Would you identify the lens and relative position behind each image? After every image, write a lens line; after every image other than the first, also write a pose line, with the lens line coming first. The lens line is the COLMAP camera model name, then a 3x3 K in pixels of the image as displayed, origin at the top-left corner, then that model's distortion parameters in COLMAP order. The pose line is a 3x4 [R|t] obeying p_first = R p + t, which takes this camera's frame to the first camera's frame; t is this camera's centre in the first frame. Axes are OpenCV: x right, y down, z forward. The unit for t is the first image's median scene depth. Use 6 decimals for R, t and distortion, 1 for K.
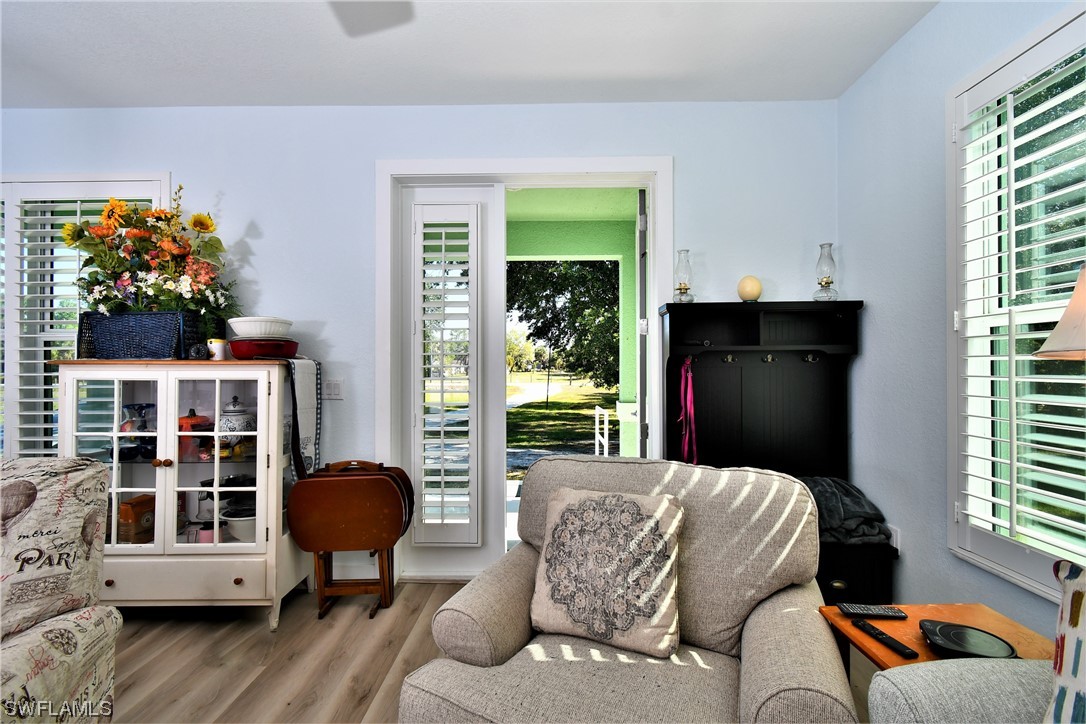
lens RADIAL K [[481.1, 0, 541.2], [0, 481.1, 358.0], [0, 0, 1]] dist [0.002180, -0.000131]
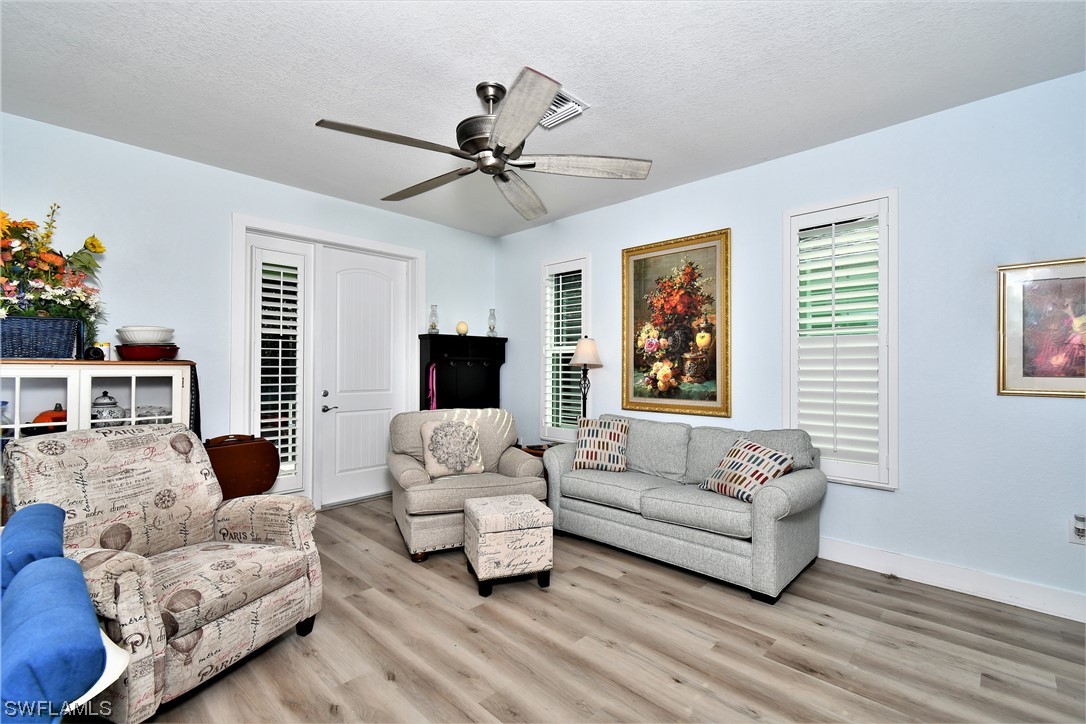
lens RADIAL K [[481.1, 0, 542.7], [0, 481.1, 363.3], [0, 0, 1]] dist [0.002180, -0.000131]
pose [[0.675987, 0.011707, 0.736821, -0.800424], [-0.015277, 0.999882, -0.001871, -0.002962], [-0.736756, -0.009992, 0.676085, -0.578184]]
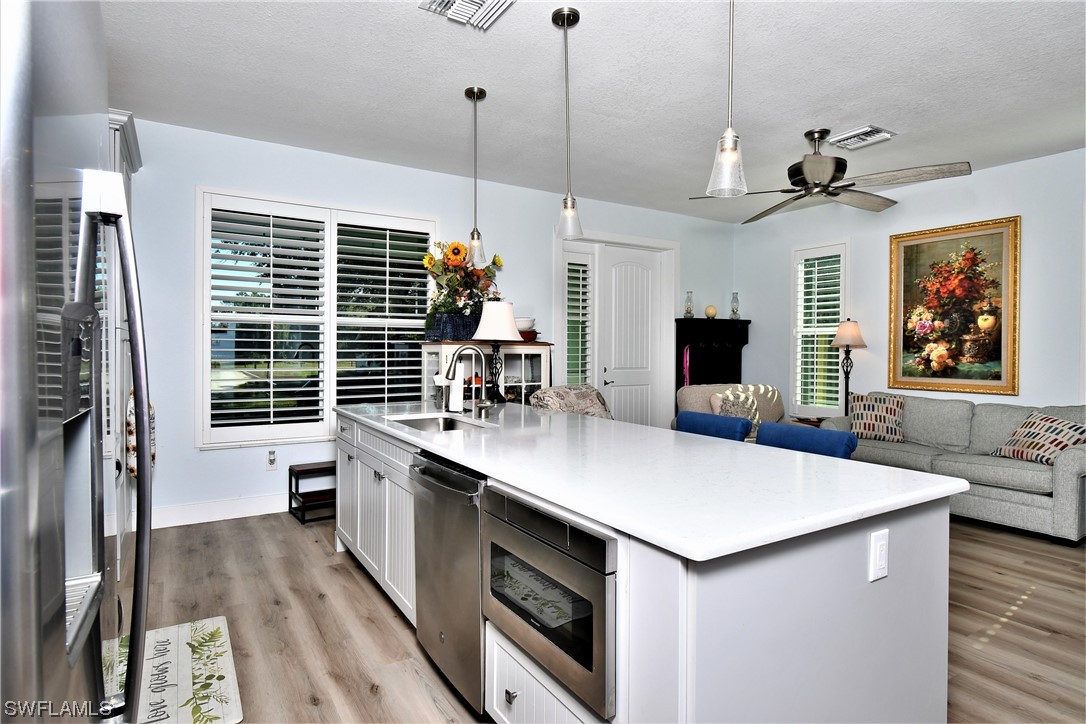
lens RADIAL K [[579.8, 0, 519.4], [0, 579.8, 354.9], [0, 0, 1]] dist [0.004138, -0.005430]
pose [[0.845863, 0.000810, 0.533400, -1.666531], [-0.015477, 0.999615, 0.023026, 0.000153], [-0.533176, -0.027732, 0.845550, -0.726867]]
